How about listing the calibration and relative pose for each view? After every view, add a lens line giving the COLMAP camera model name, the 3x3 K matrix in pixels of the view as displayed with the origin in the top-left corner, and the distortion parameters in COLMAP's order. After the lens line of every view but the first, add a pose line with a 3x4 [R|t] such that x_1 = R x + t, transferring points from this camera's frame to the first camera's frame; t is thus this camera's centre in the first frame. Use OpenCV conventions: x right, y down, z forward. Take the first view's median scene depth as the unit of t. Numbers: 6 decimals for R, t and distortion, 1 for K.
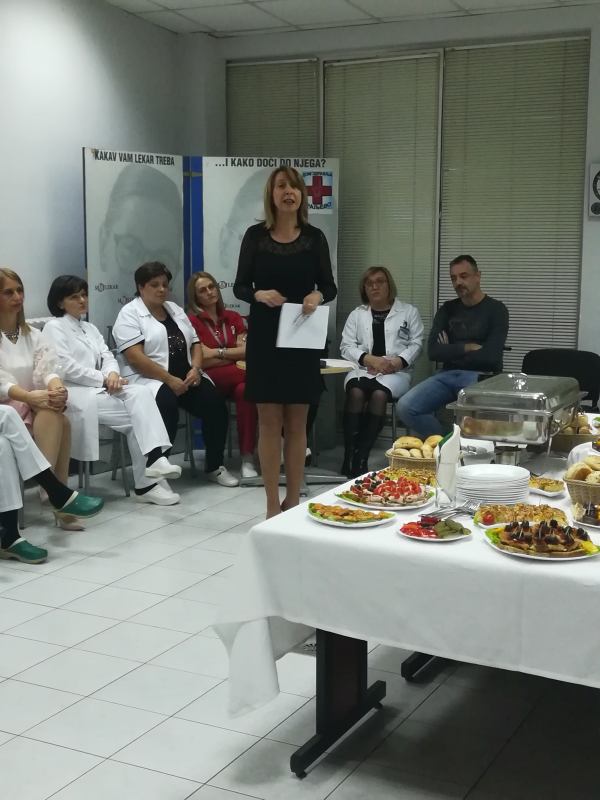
lens RADIAL K [[1115.0, 0, 301.0], [0, 1115.0, 392.9], [0, 0, 1]] dist [0.033507, 0.000000]
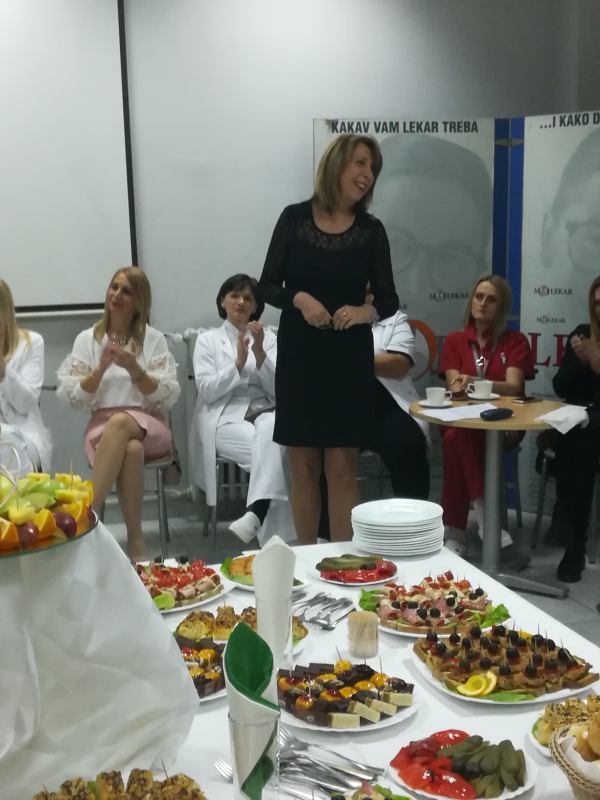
lens RADIAL K [[1061.3, 0, 299.2], [0, 1061.3, 402.3], [0, 0, 1]] dist [0.052170, 0.000000]
pose [[0.677704, 0.111947, -0.726763, 0.369330], [-0.090790, 0.993520, 0.068376, -0.061580], [0.729708, 0.019644, 0.683477, 0.434896]]
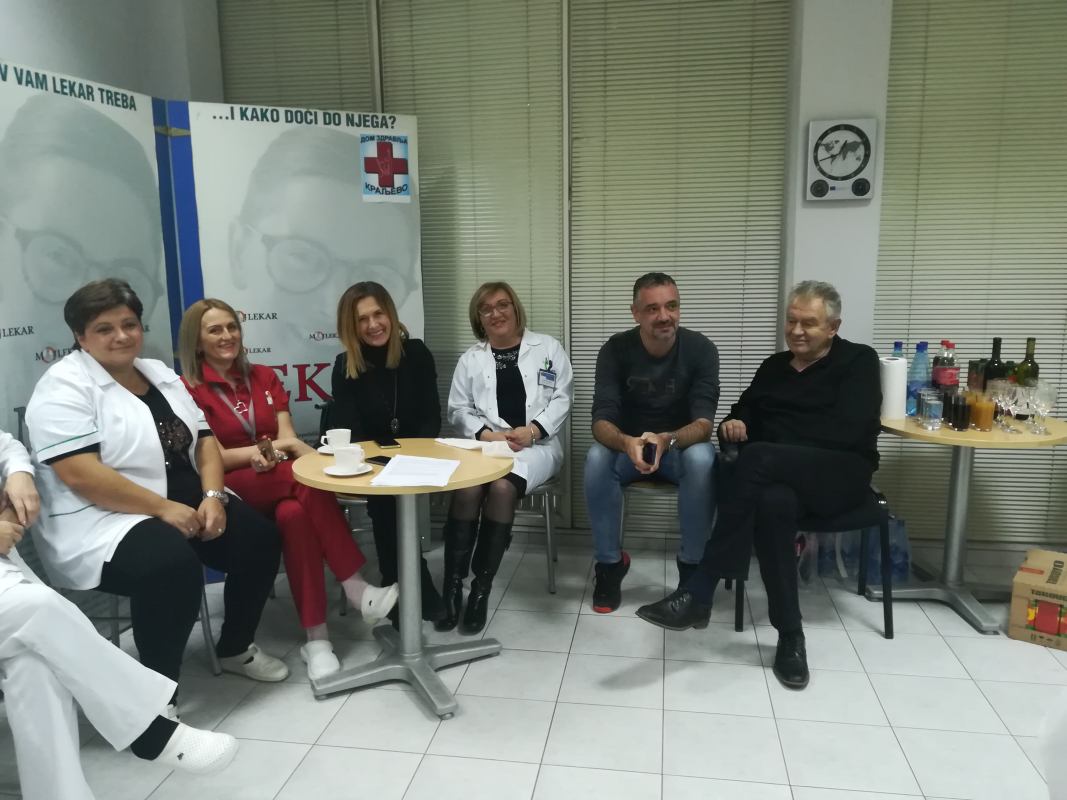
lens RADIAL K [[858.0, 0, 539.5], [0, 858.0, 396.7], [0, 0, 1]] dist [0.038386, -0.023692]
pose [[0.953022, -0.061506, 0.296592, -0.060194], [0.056742, 0.998084, 0.024652, -0.060048], [-0.297540, -0.006665, 0.954686, 0.538926]]
